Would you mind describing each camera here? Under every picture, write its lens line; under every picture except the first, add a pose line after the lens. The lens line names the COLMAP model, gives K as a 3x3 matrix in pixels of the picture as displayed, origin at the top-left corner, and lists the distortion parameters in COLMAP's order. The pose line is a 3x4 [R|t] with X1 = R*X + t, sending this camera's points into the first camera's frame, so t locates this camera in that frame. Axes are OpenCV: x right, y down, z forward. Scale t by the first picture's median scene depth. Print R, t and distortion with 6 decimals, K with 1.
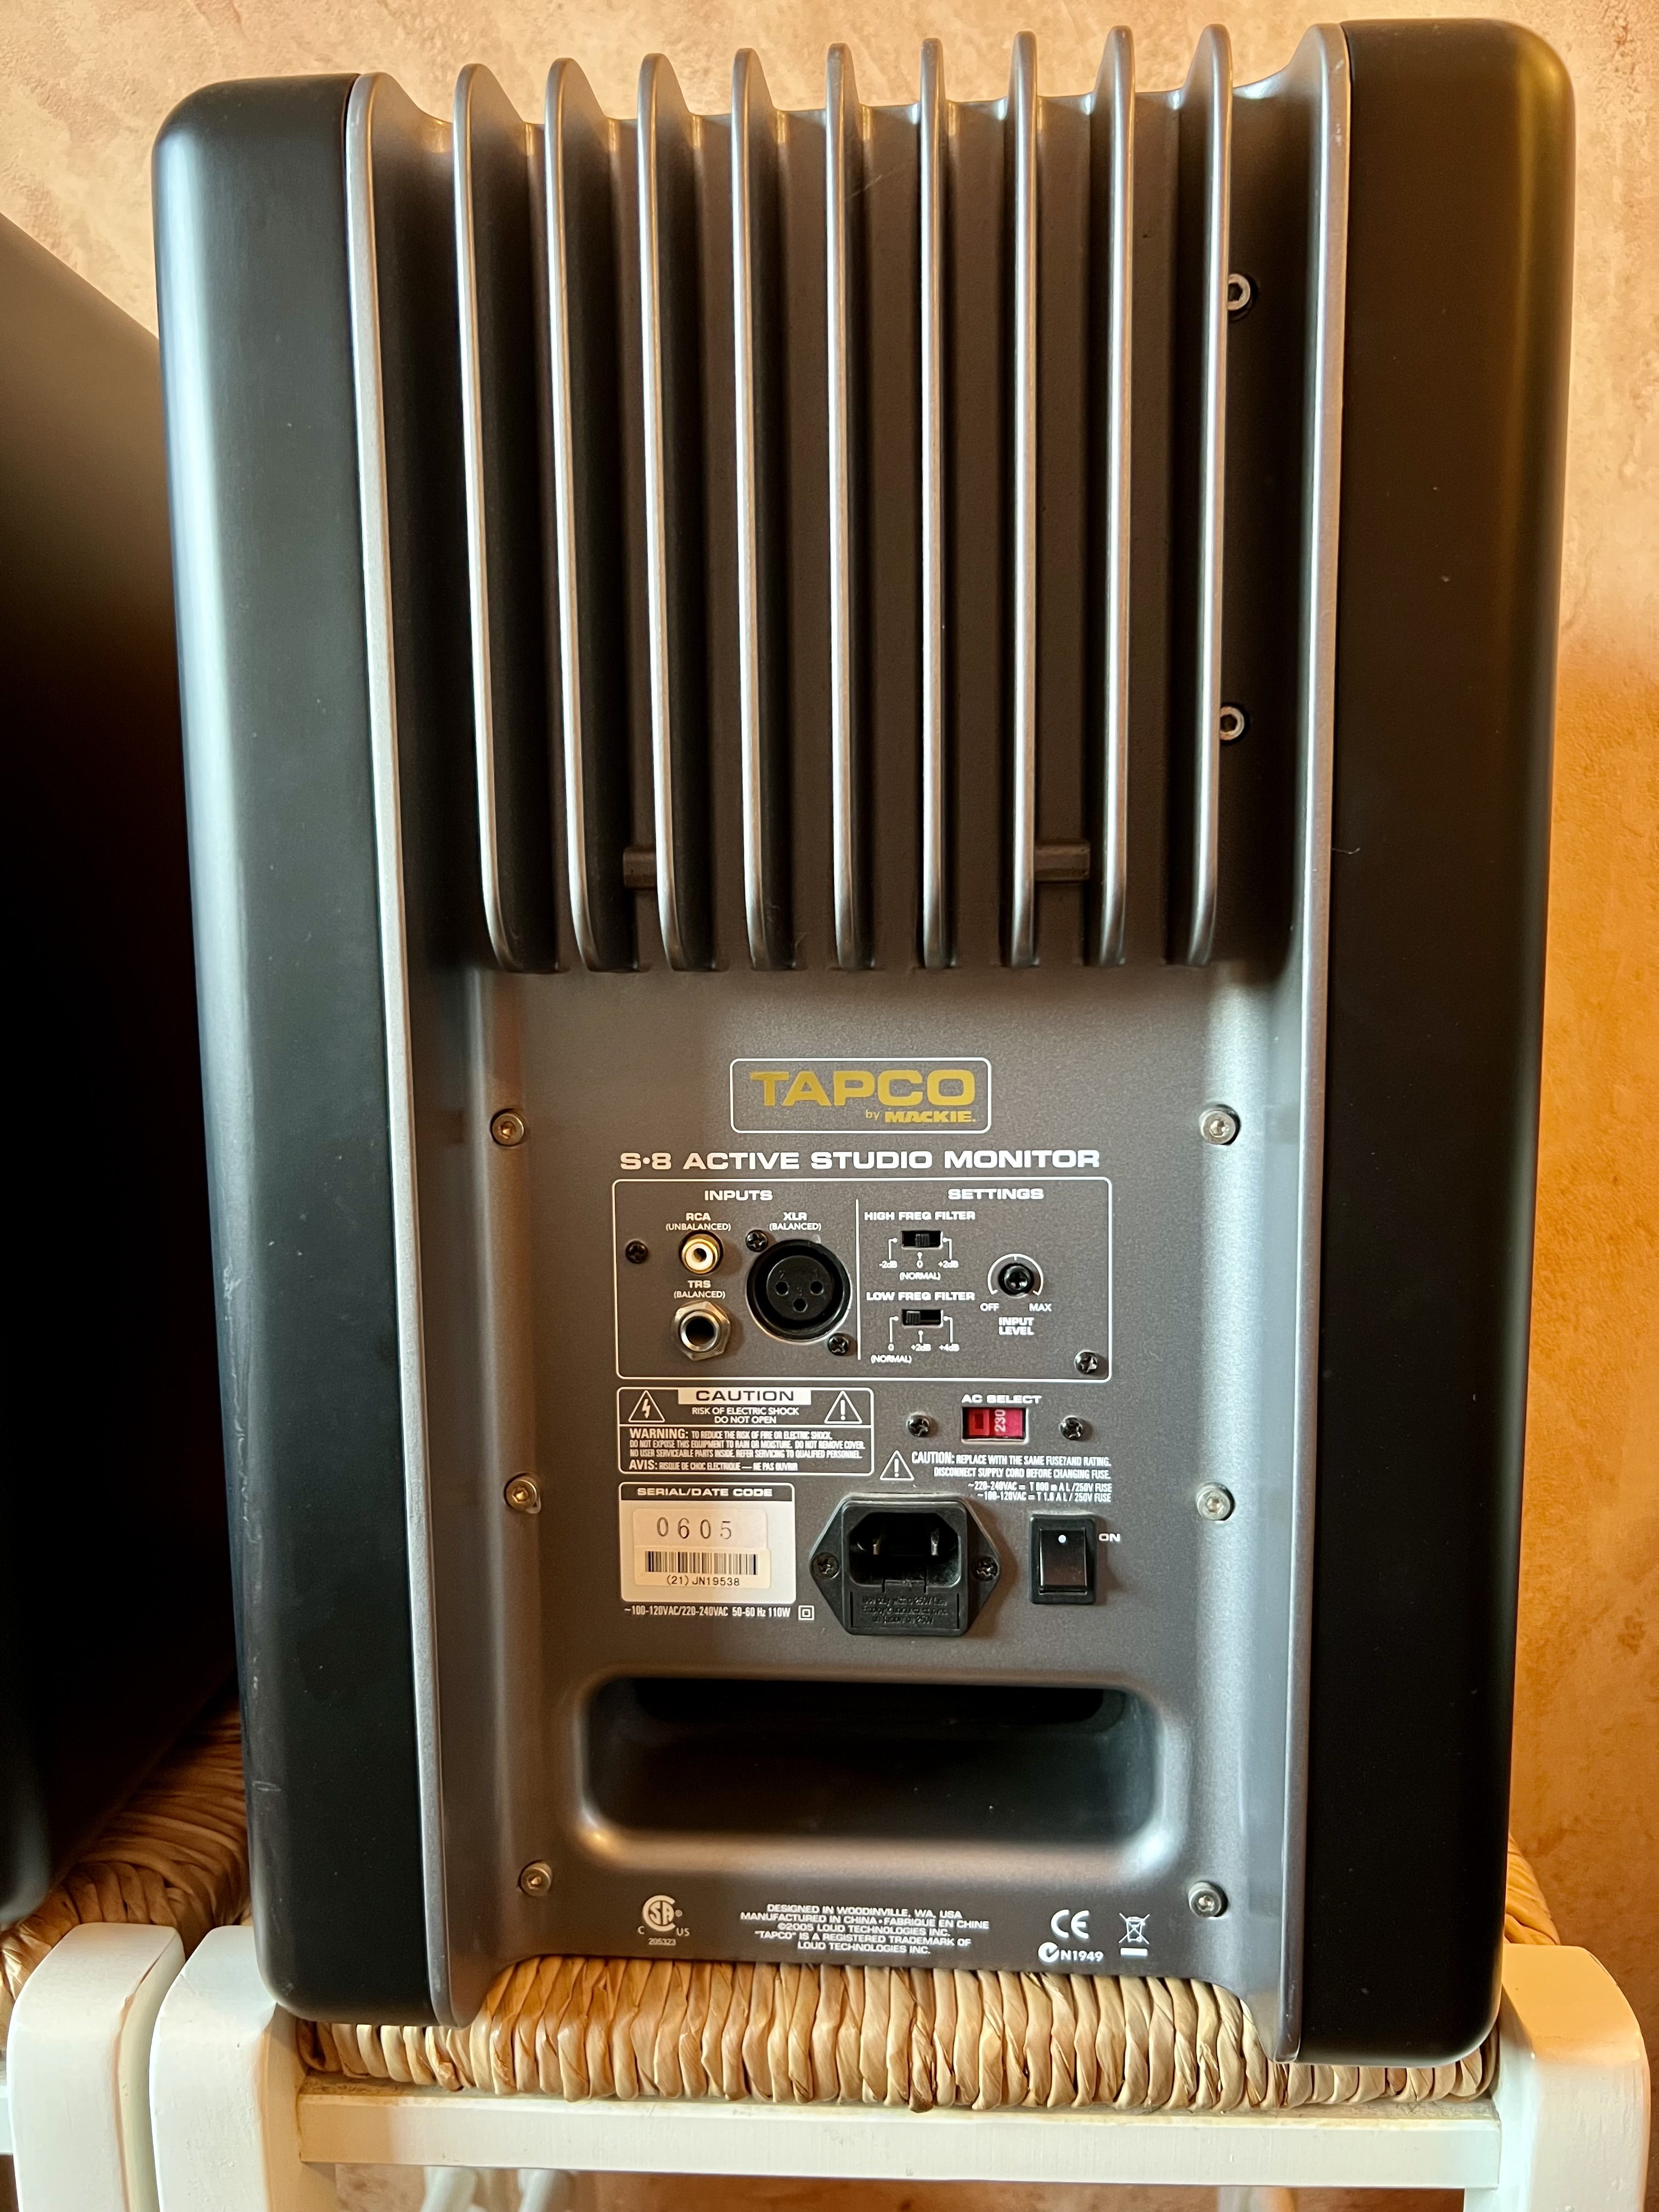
lens RADIAL K [[1693.0, 0, 829.5], [0, 1693.0, 1106.0], [0, 0, 1]] dist [0.030453, -0.051337]
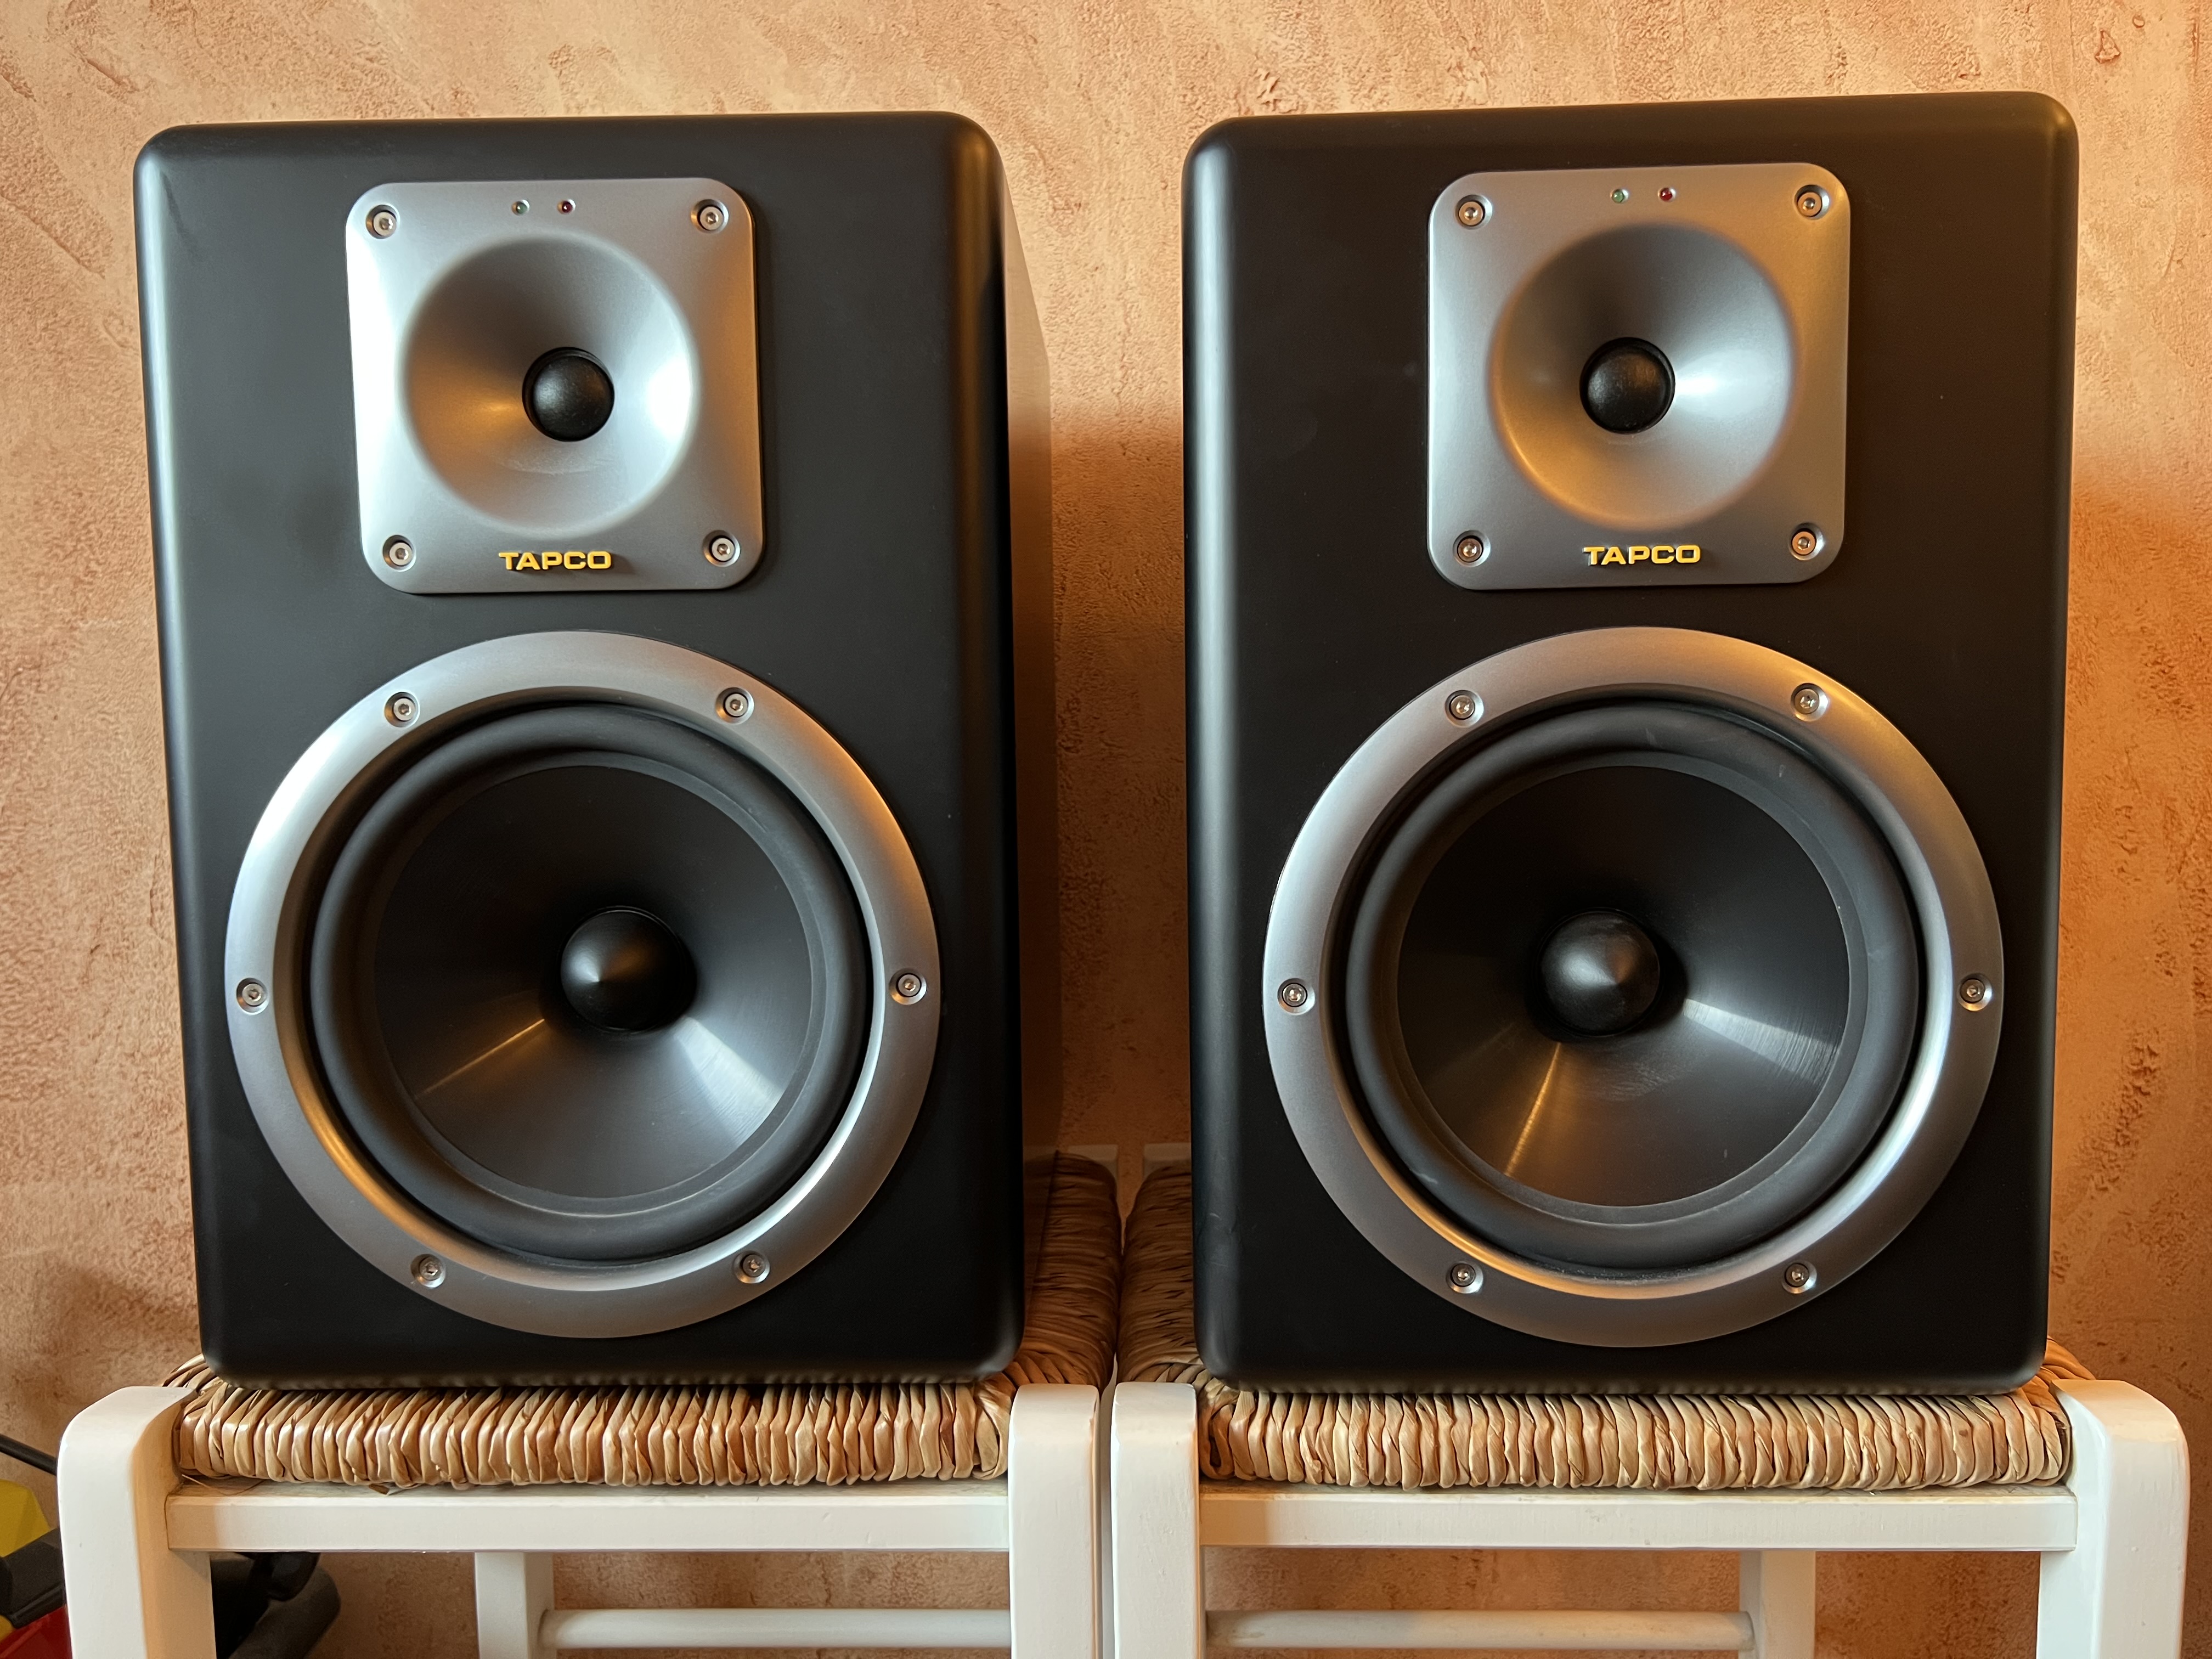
lens RADIAL K [[1680.5, 0, 1139.3], [0, 1680.5, 827.6], [0, 0, 1]] dist [0.043051, -0.036383]
pose [[0.999852, -0.005527, 0.016291, -0.392287], [0.006405, 0.998502, -0.054335, 0.117642], [-0.015966, 0.054431, 0.998390, -0.413615]]
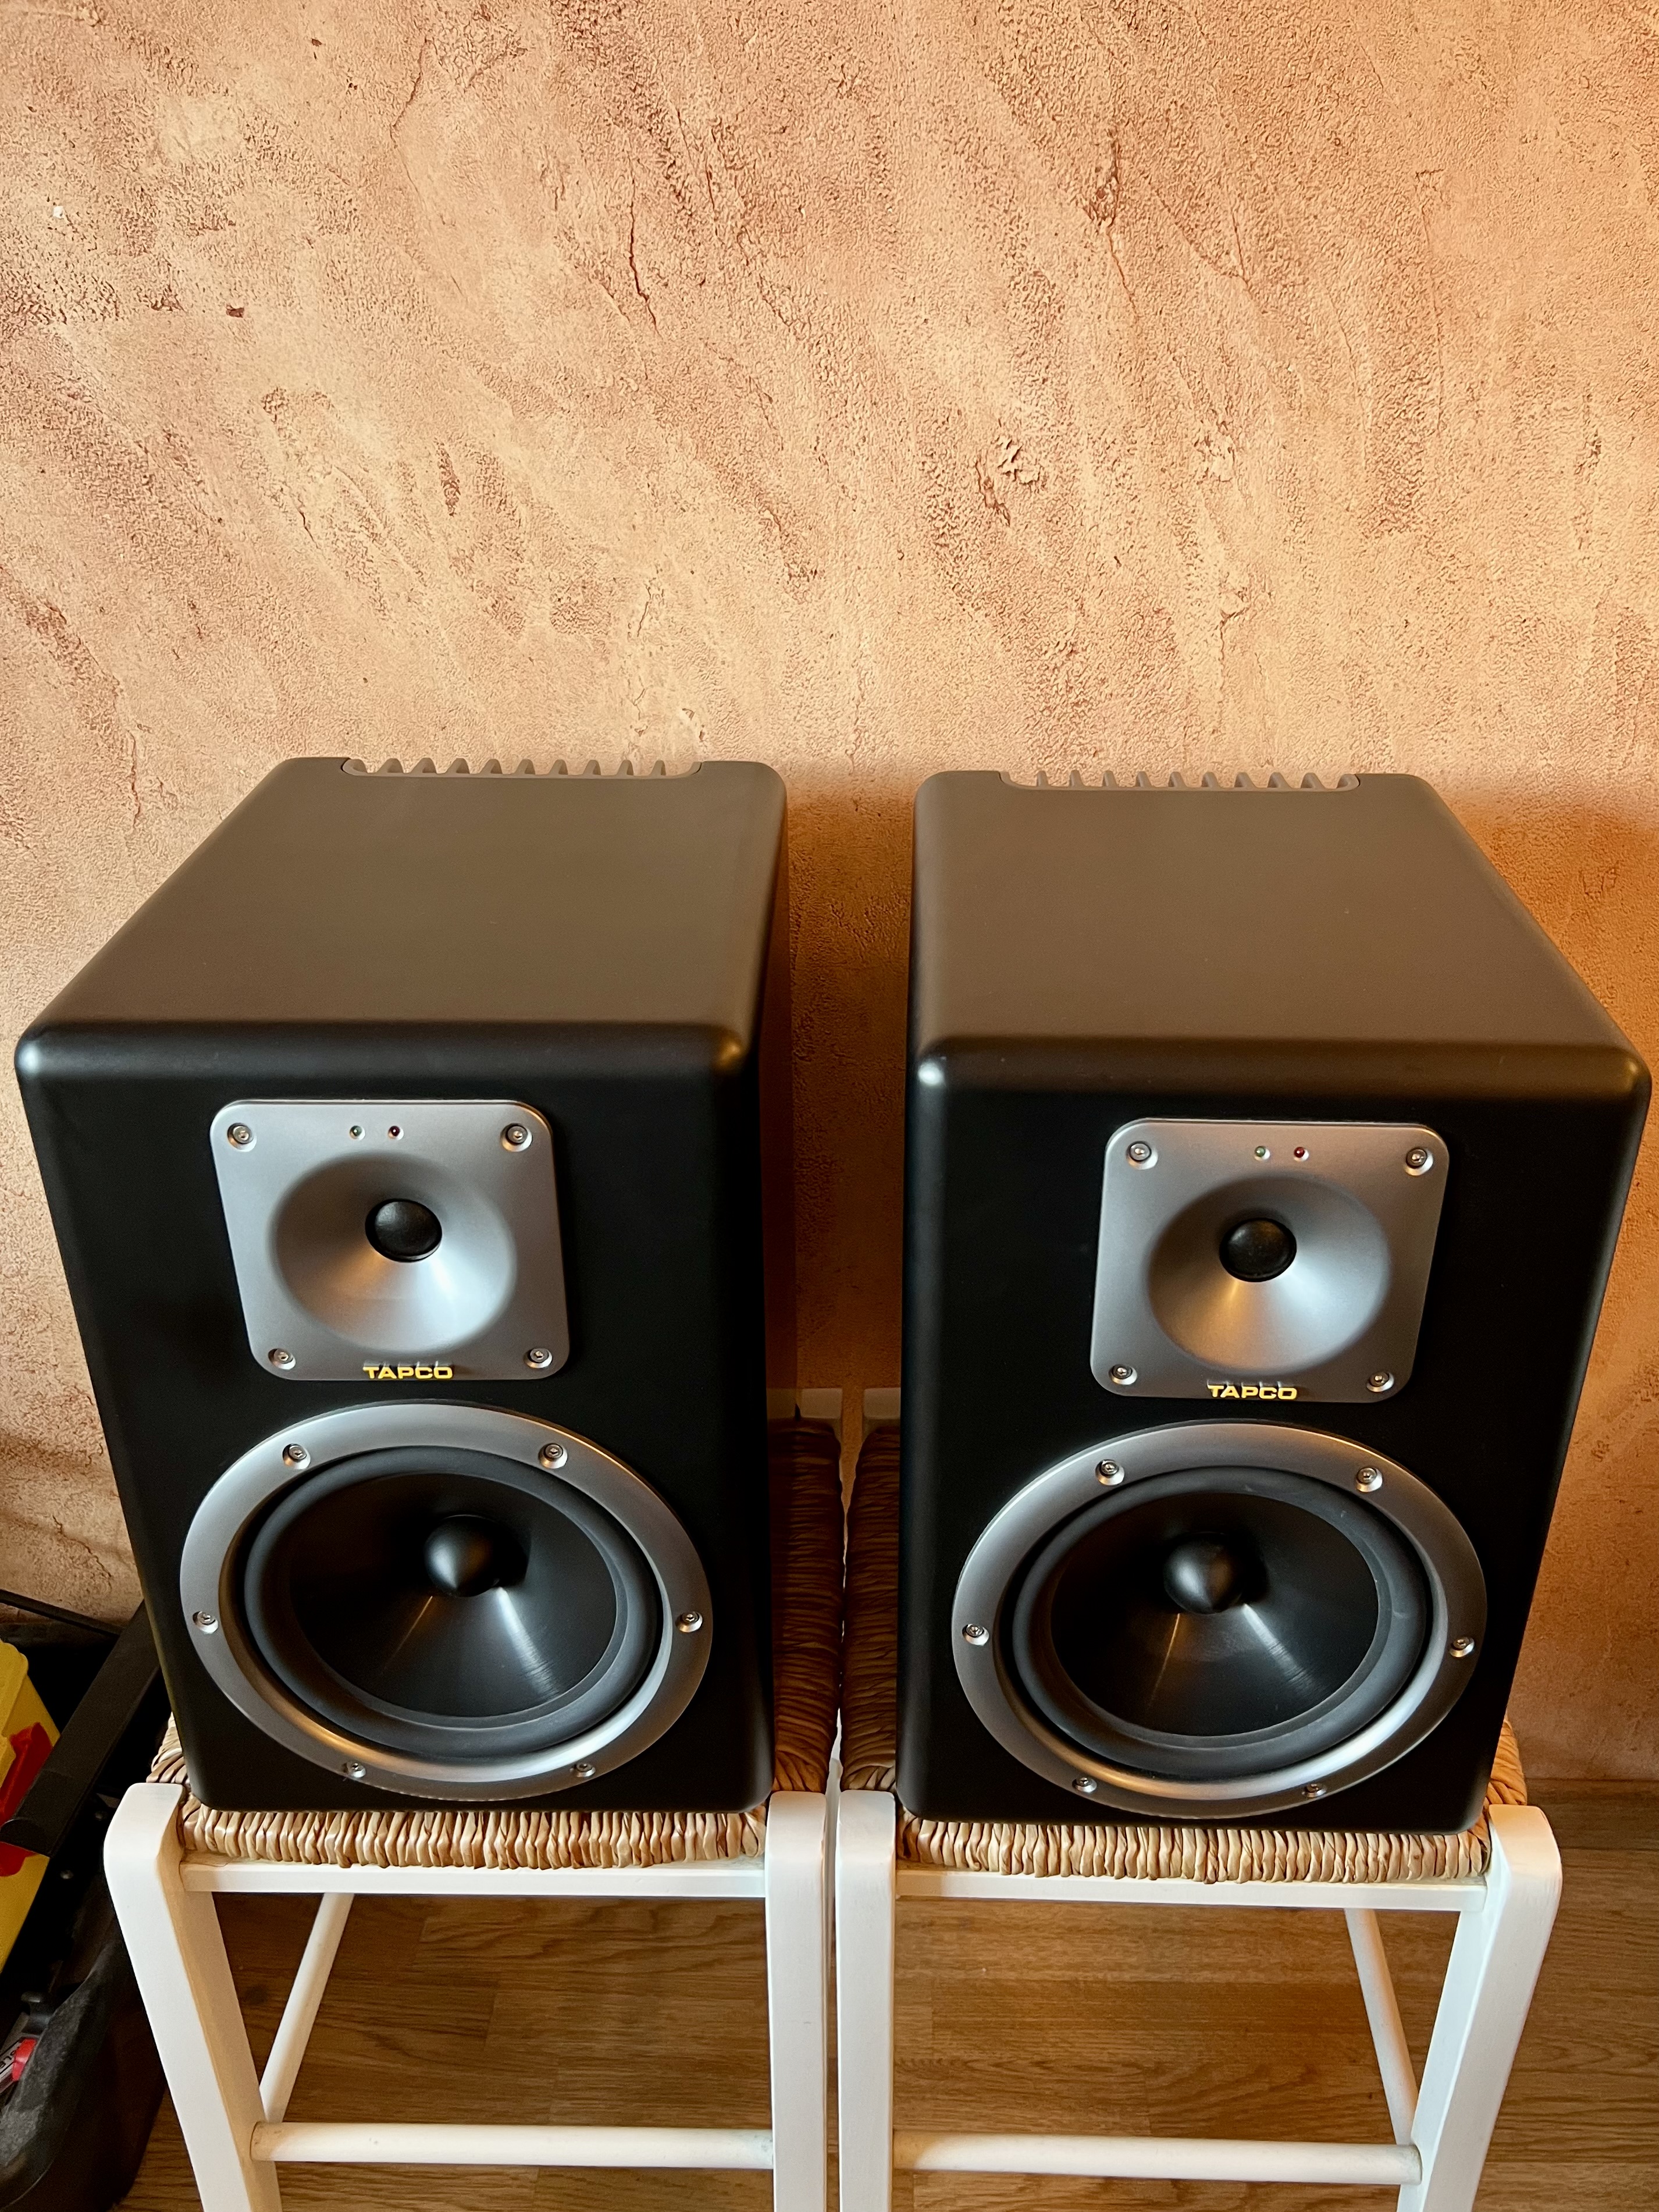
lens RADIAL K [[1786.8, 0, 901.0], [0, 1786.8, 1104.8], [0, 0, 1]] dist [0.022282, -0.001343]
pose [[0.999330, 0.005146, 0.036248, -0.399752], [-0.017479, 0.937012, 0.348859, -1.039259], [-0.032169, -0.349259, 0.936474, -0.693750]]
